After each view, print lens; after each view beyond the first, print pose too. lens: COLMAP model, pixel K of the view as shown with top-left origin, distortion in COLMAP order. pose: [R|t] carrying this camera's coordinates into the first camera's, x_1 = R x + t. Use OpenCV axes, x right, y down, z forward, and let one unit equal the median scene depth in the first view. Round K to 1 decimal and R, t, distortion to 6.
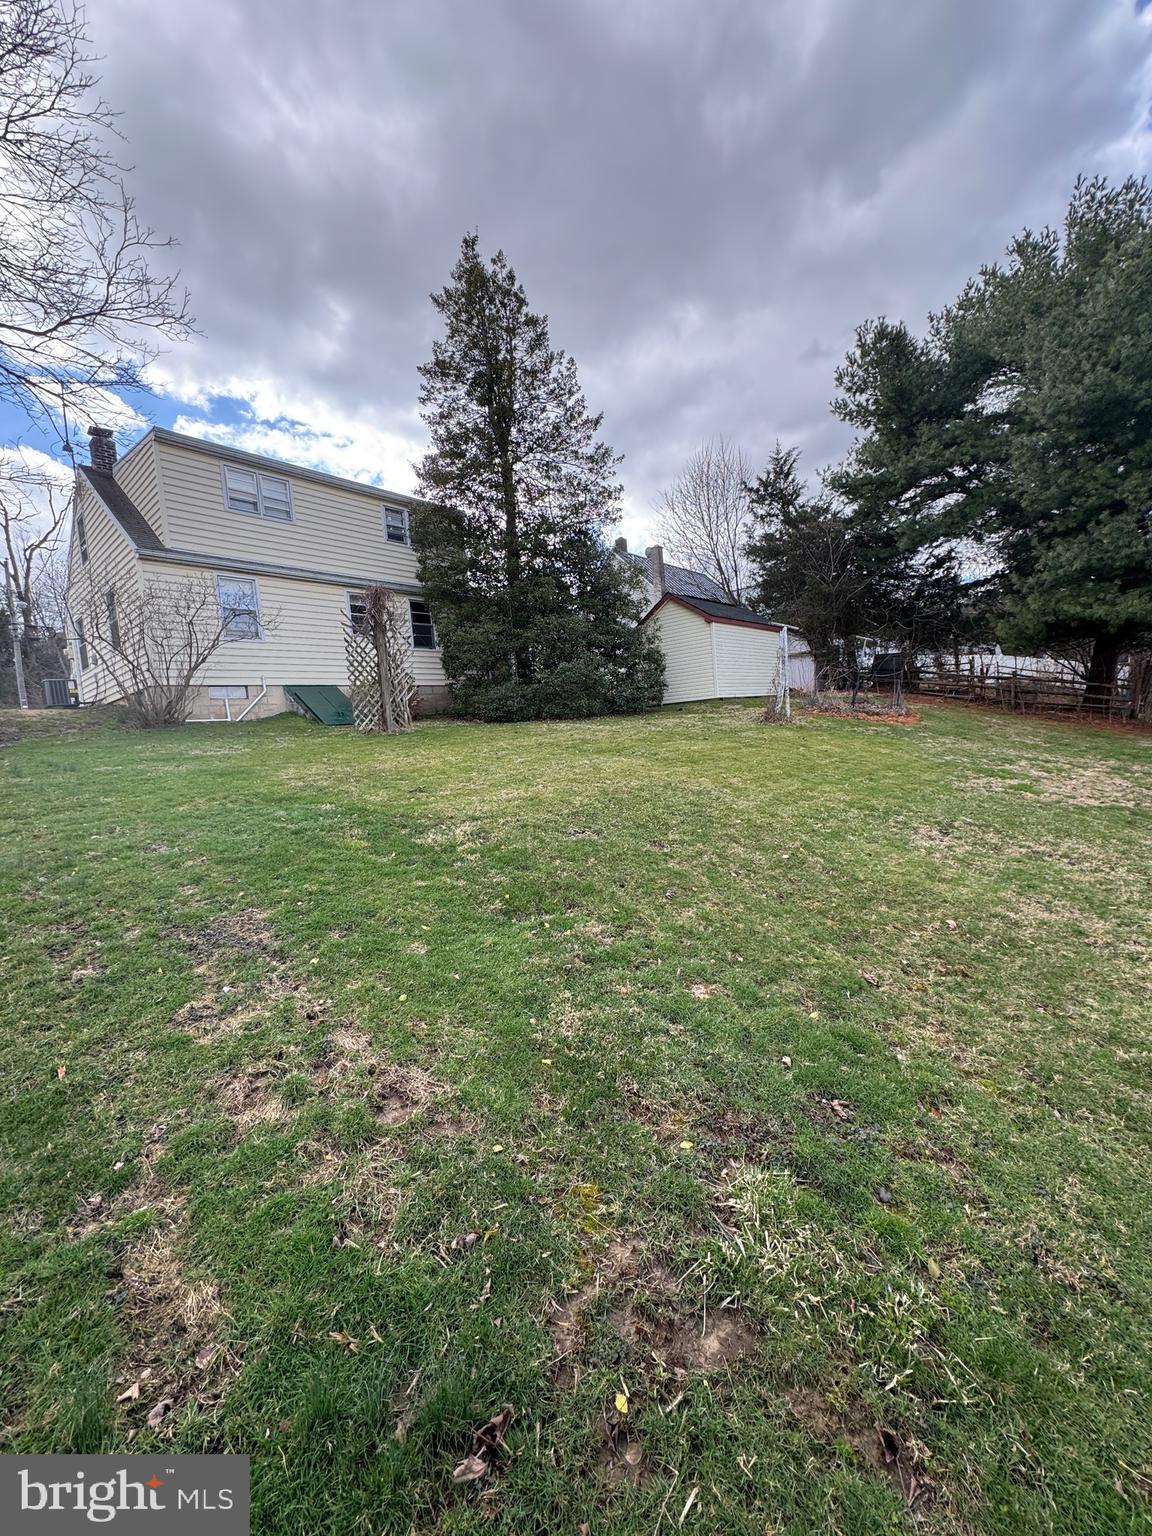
lens RADIAL K [[616.0, 0, 577.9], [0, 616.0, 774.7], [0, 0, 1]] dist [0.000274, -0.000203]
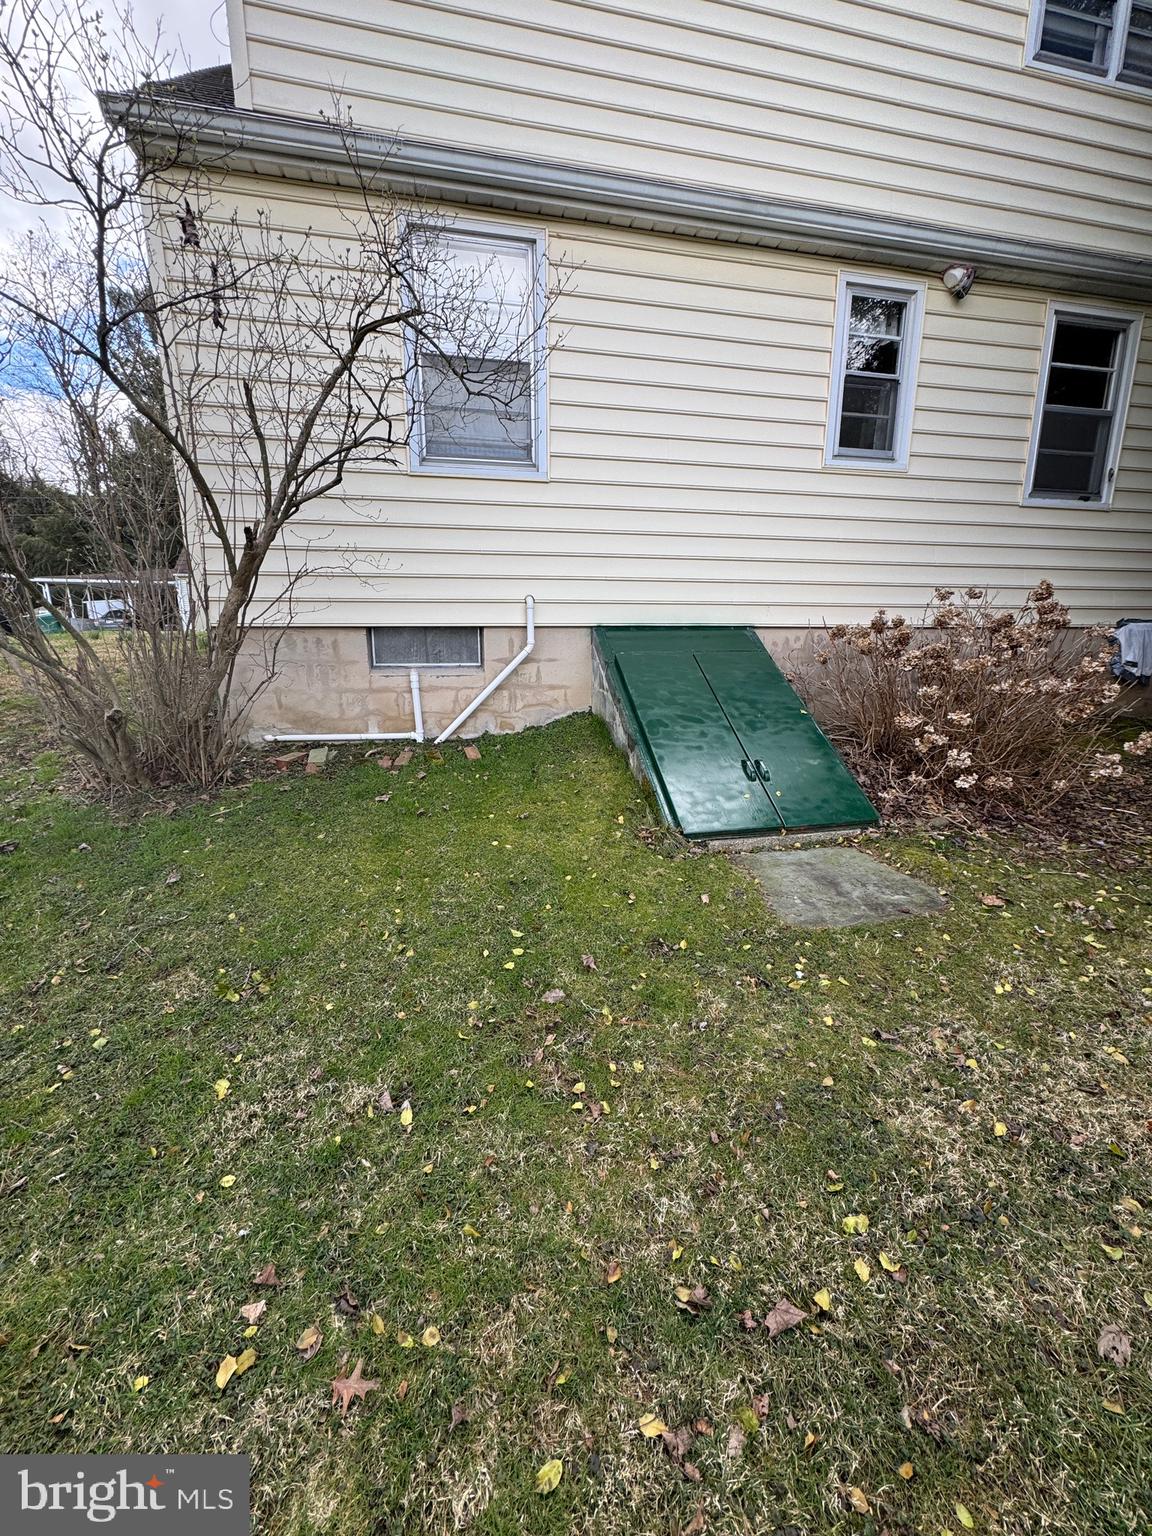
lens RADIAL K [[616.0, 0, 572.9], [0, 616.0, 767.7], [0, 0, 1]] dist [0.000274, -0.000203]
pose [[0.799644, 0.194497, -0.568103, -0.259865], [-0.105041, 0.976810, 0.186571, -0.116495], [0.591216, -0.089516, 0.801530, 0.650568]]
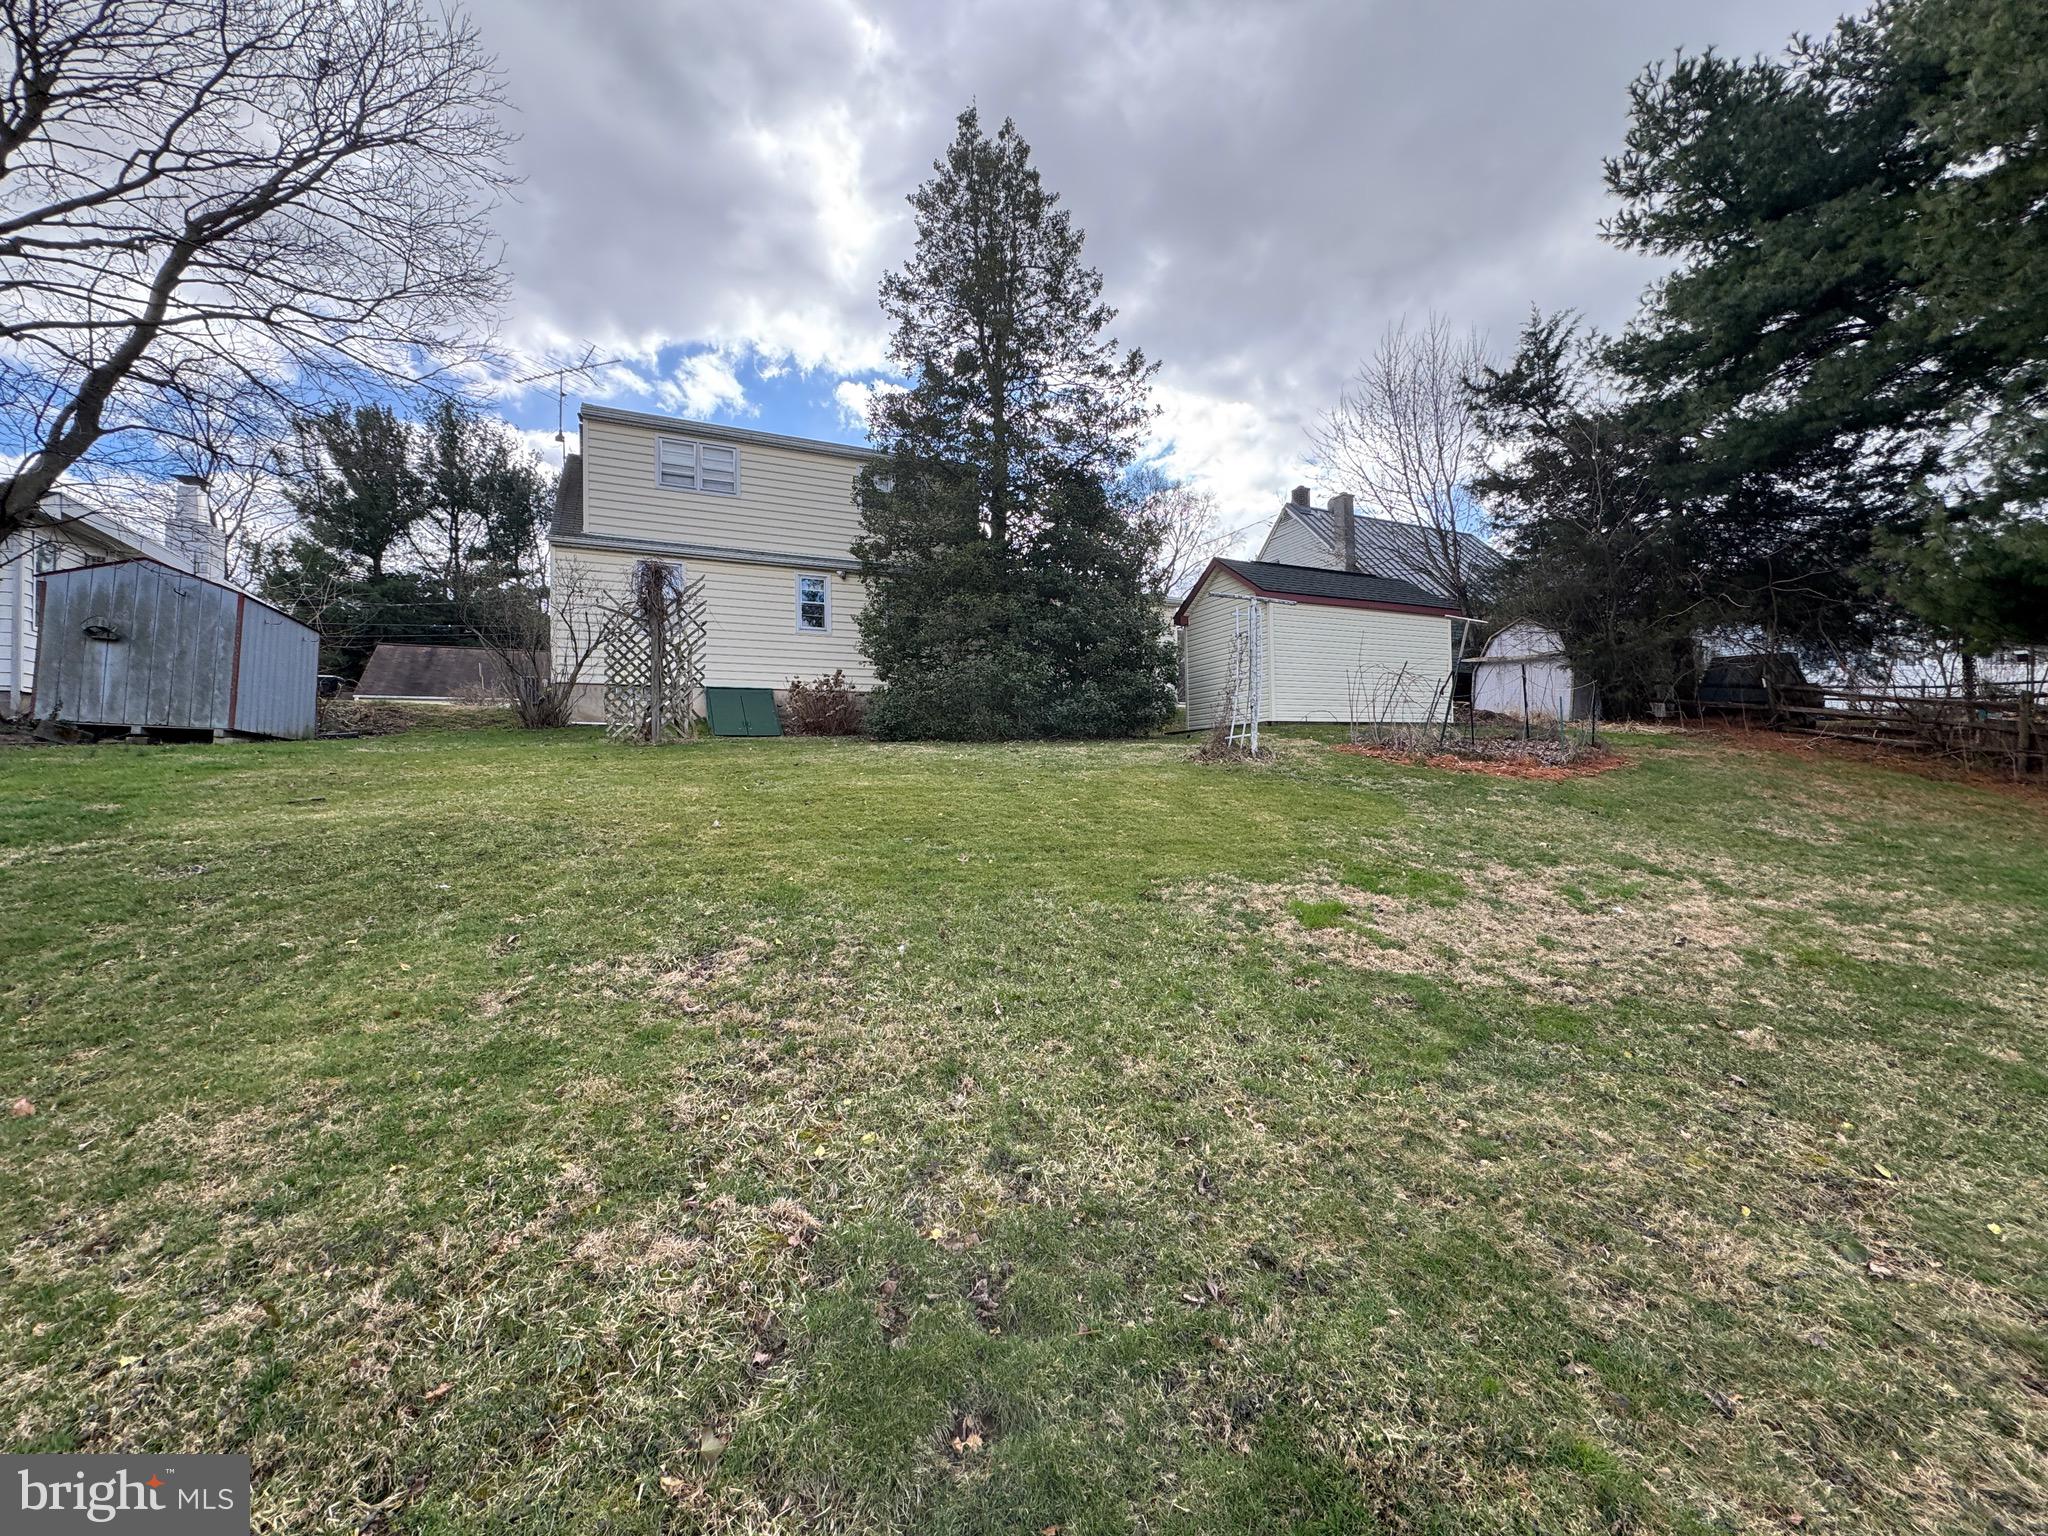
lens RADIAL K [[821.3, 0, 1015.3], [0, 821.3, 770.6], [0, 0, 1]] dist [0.000274, -0.000203]
pose [[0.907599, 0.059333, -0.415623, 0.328637], [-0.086344, 0.995181, -0.046481, -0.015558], [0.410862, 0.078073, 0.908348, 0.151060]]
